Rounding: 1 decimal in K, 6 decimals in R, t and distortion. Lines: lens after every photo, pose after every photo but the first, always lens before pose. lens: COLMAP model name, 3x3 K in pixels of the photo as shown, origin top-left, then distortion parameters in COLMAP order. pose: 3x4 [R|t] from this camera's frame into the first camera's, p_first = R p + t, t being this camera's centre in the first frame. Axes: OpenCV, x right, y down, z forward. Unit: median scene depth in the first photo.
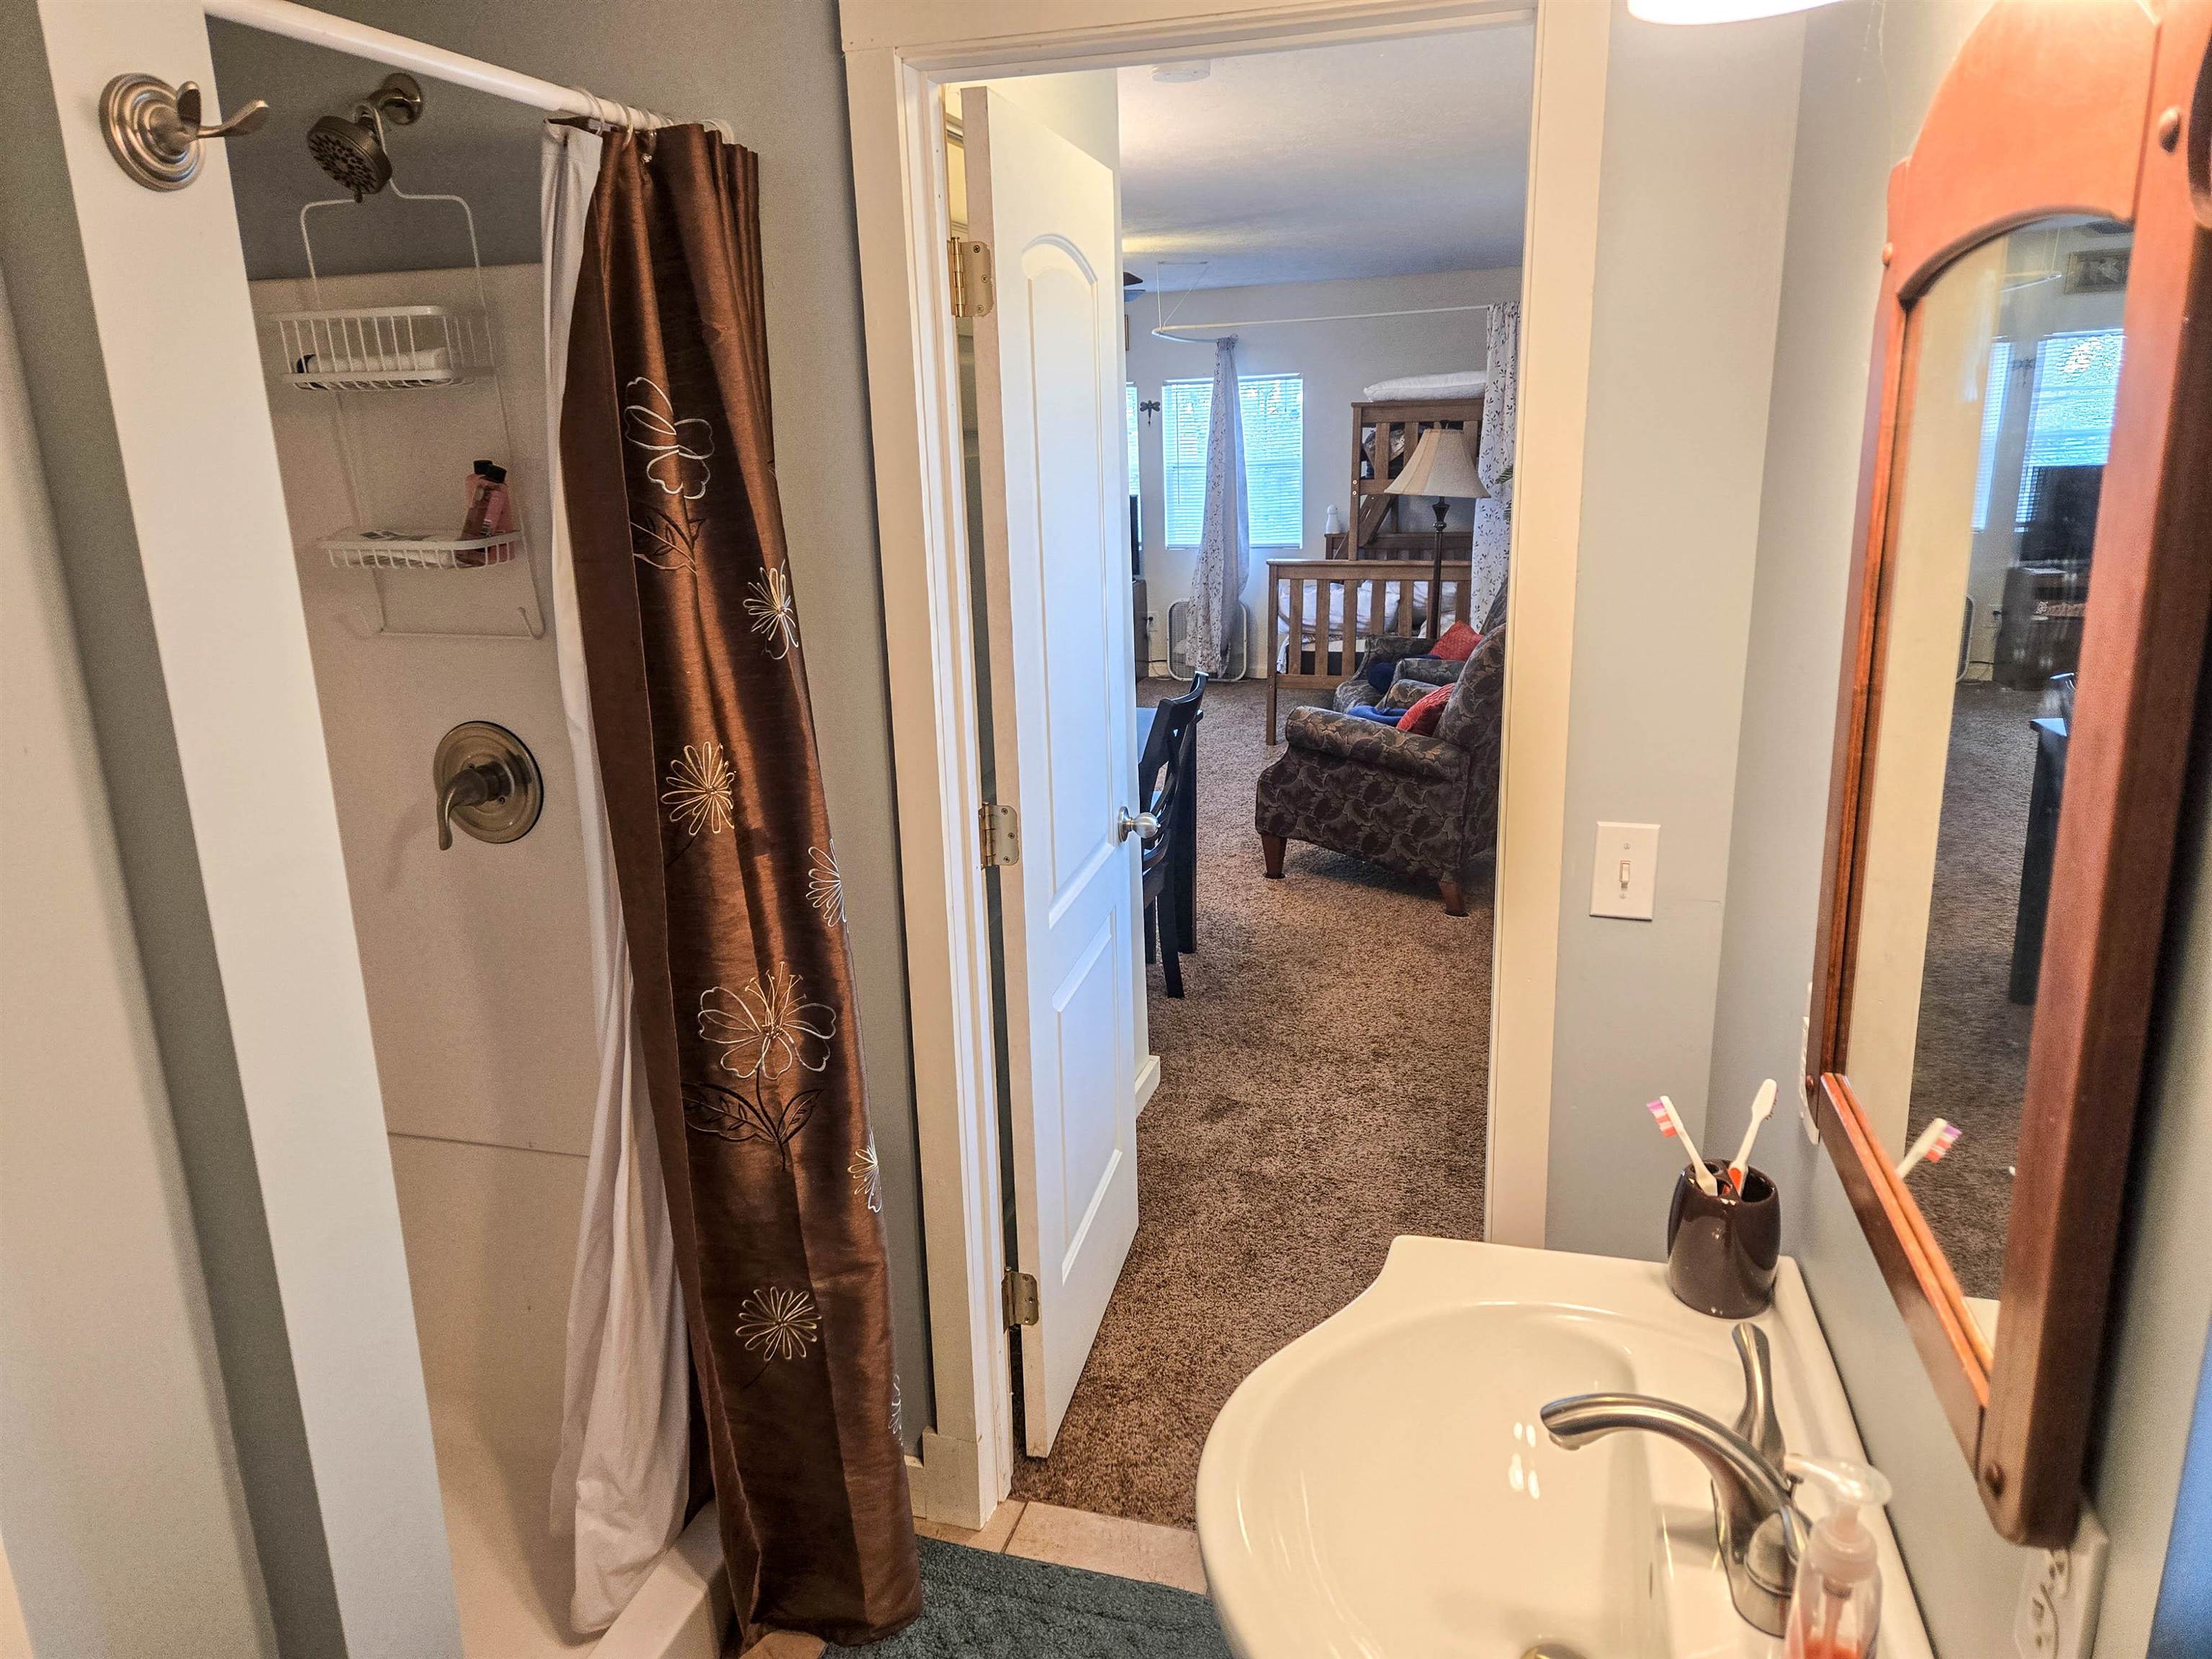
lens RADIAL K [[1491.1, 0, 1112.5], [0, 1491.1, 832.3], [0, 0, 1]] dist [0.056479, -0.008515]
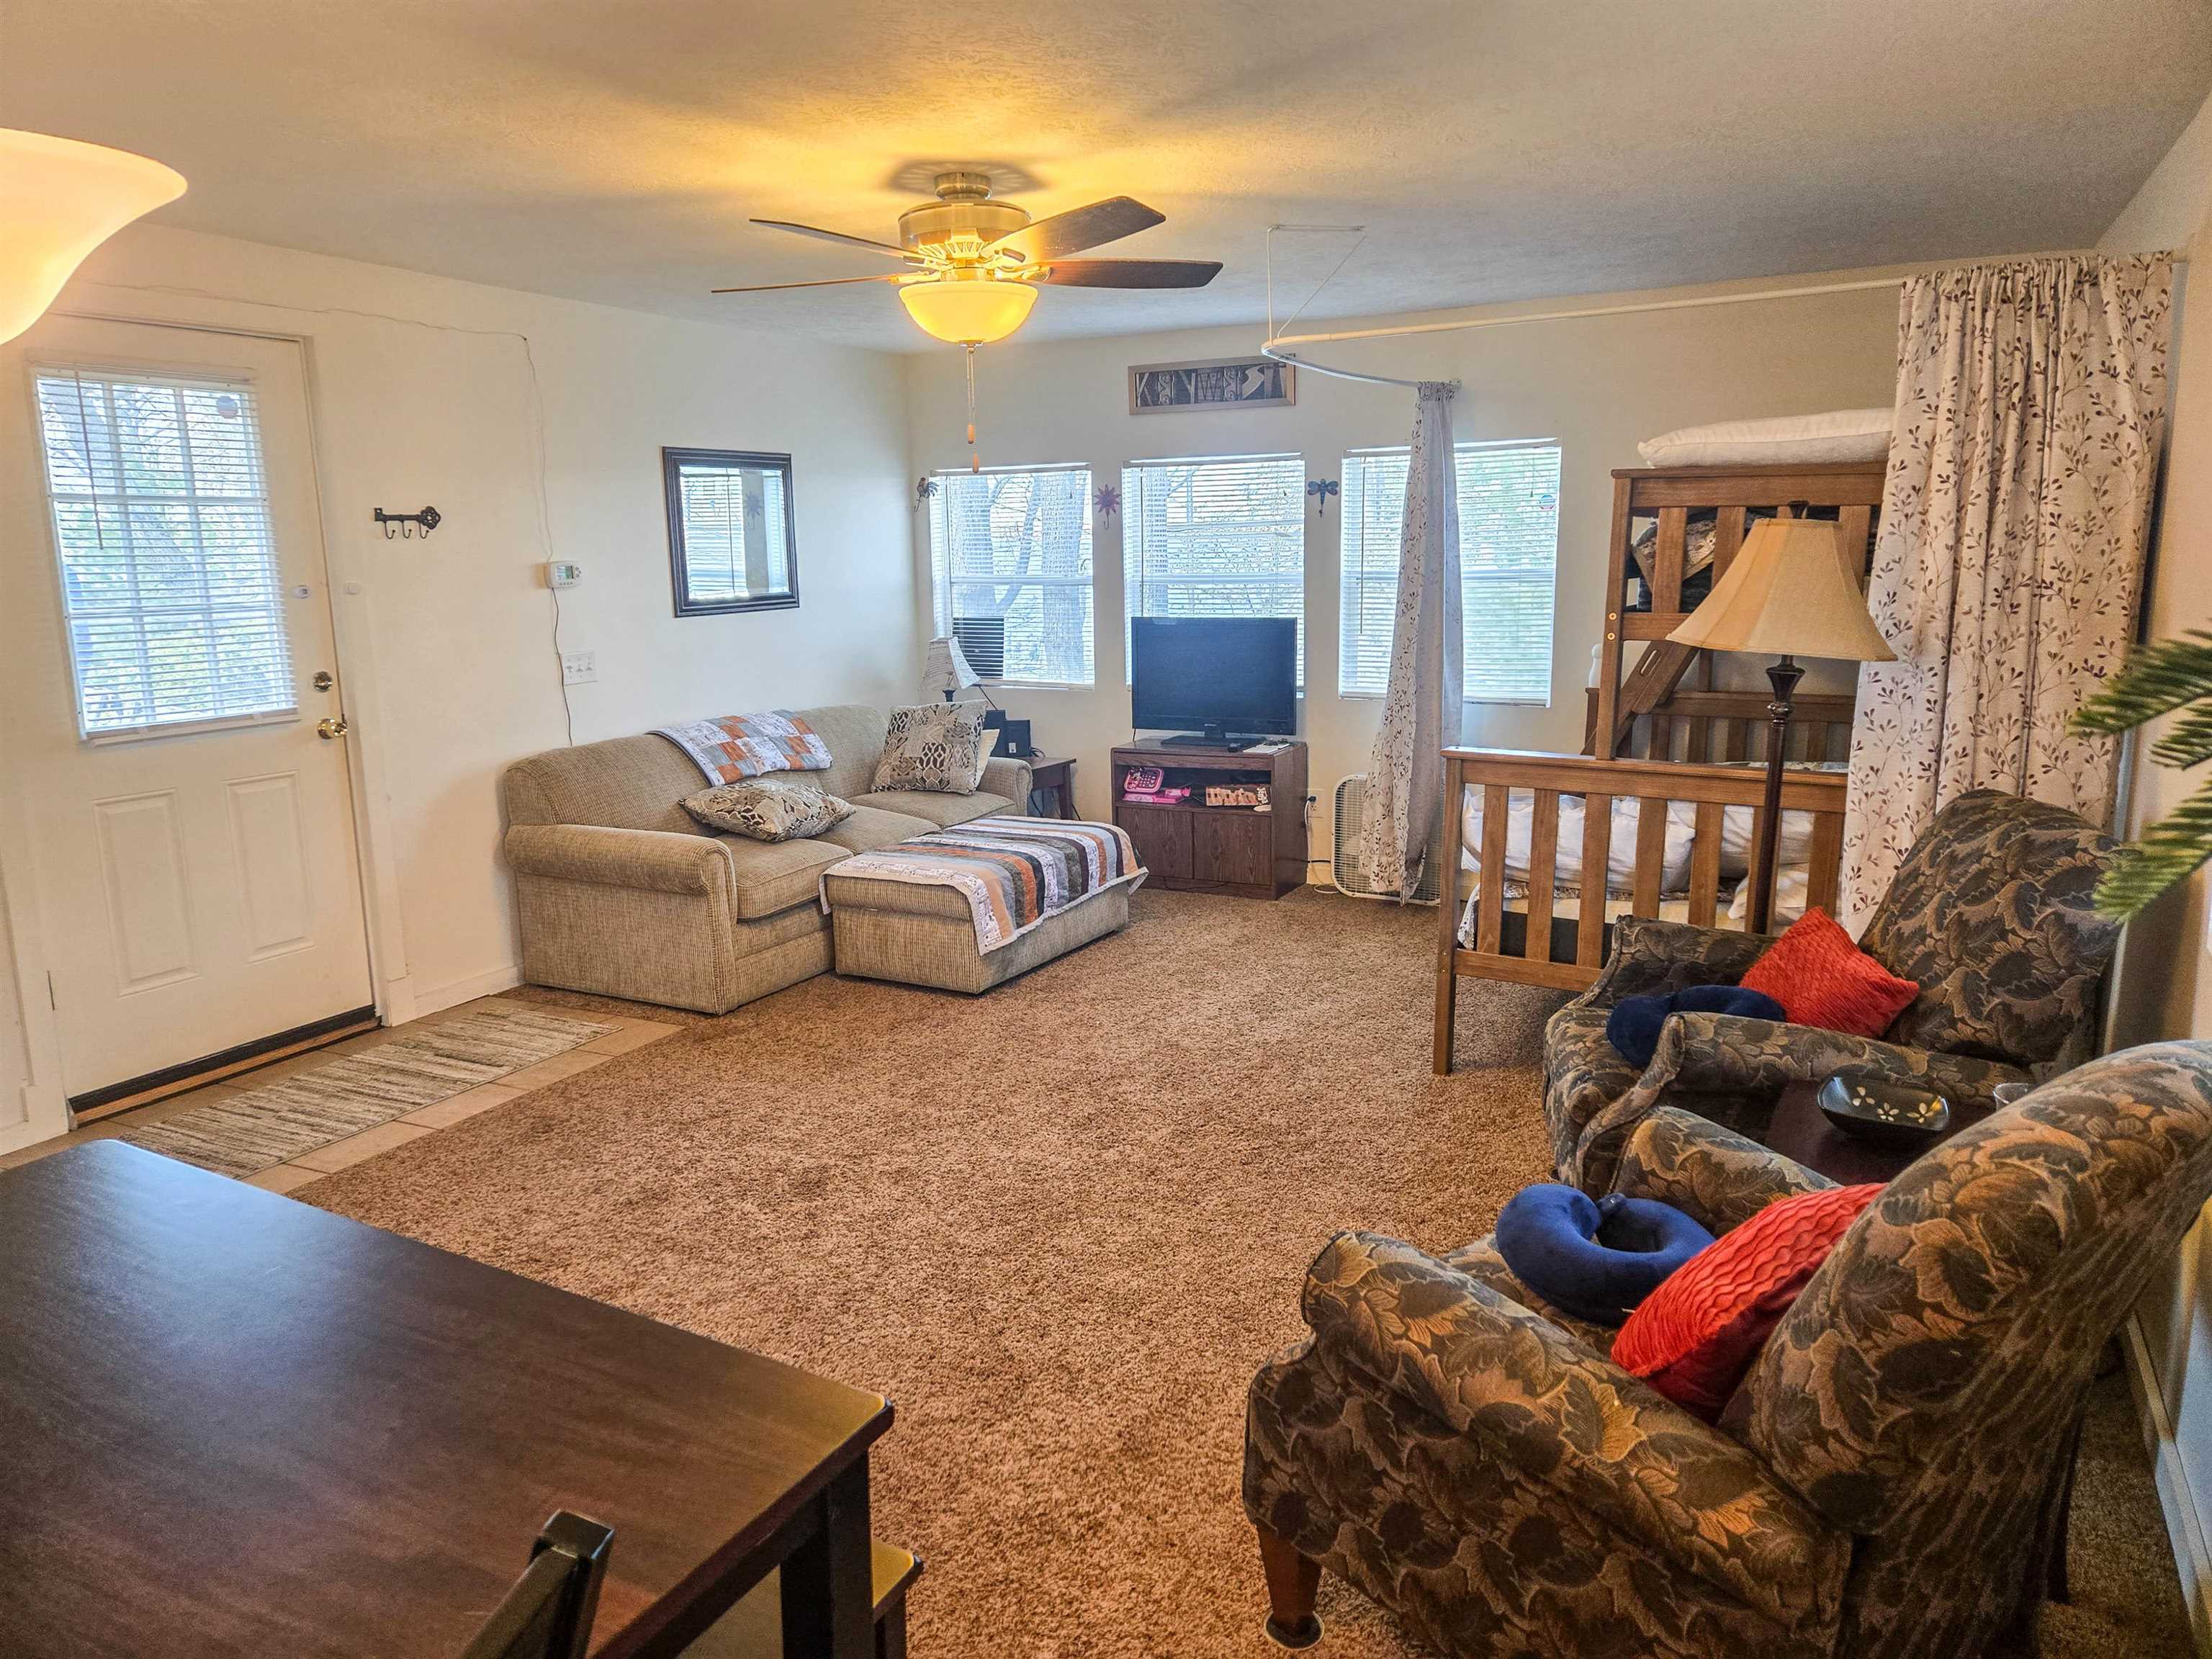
lens RADIAL K [[1491.1, 0, 1096.1], [0, 1491.1, 825.8], [0, 0, 1]] dist [0.056479, -0.008515]
pose [[0.976080, 0.052781, -0.210910, 0.098322], [-0.066688, 0.996006, -0.059376, -0.114450], [0.206933, 0.072021, 0.975701, 0.440836]]
